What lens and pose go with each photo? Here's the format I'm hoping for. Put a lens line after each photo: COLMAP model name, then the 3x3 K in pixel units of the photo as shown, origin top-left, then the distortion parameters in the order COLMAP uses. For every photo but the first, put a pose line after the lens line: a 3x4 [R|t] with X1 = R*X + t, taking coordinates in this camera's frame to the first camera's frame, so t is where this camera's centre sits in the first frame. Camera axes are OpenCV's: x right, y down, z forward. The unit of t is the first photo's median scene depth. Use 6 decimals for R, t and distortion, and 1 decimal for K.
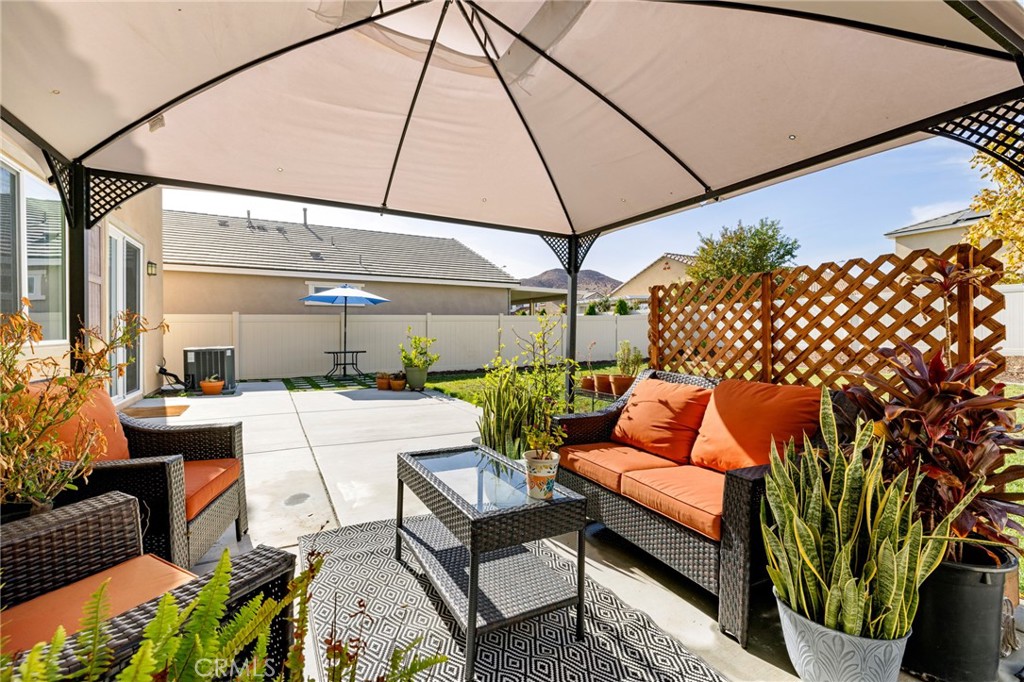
lens RADIAL K [[444.6, 0, 509.7], [0, 444.6, 334.7], [0, 0, 1]] dist [0.015235, 0.000049]
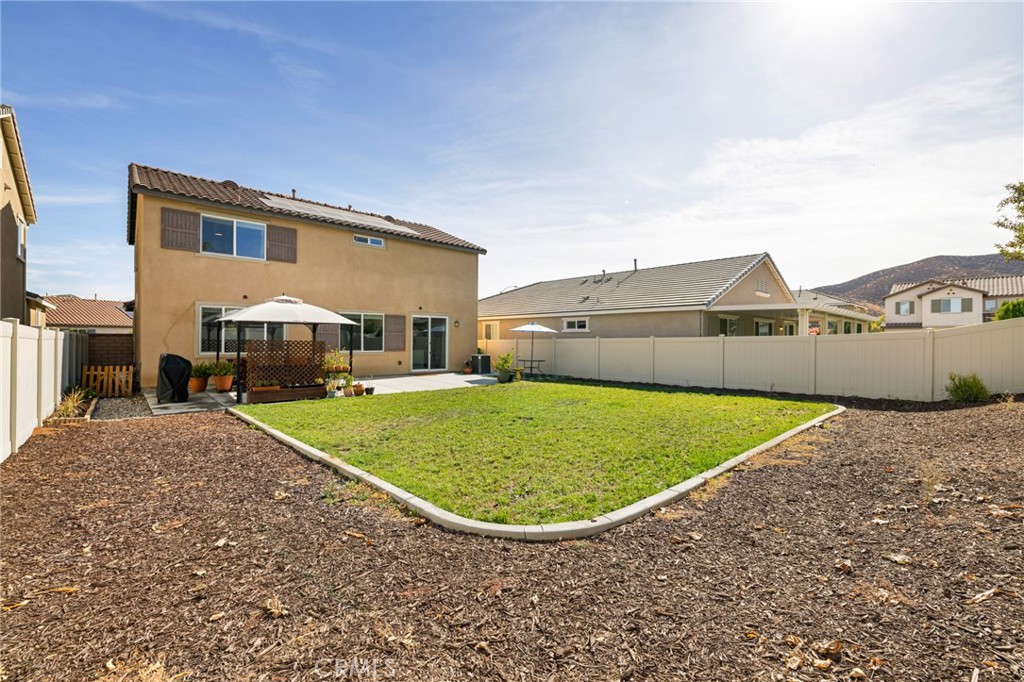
lens RADIAL K [[431.7, 0, 508.3], [0, 431.7, 343.7], [0, 0, 1]] dist [-0.001603, -0.000057]
pose [[0.251244, 0.010490, -0.967867, 1.605262], [-0.012463, 0.999893, 0.007602, -0.051423], [0.967844, 0.010152, 0.251348, 0.608120]]
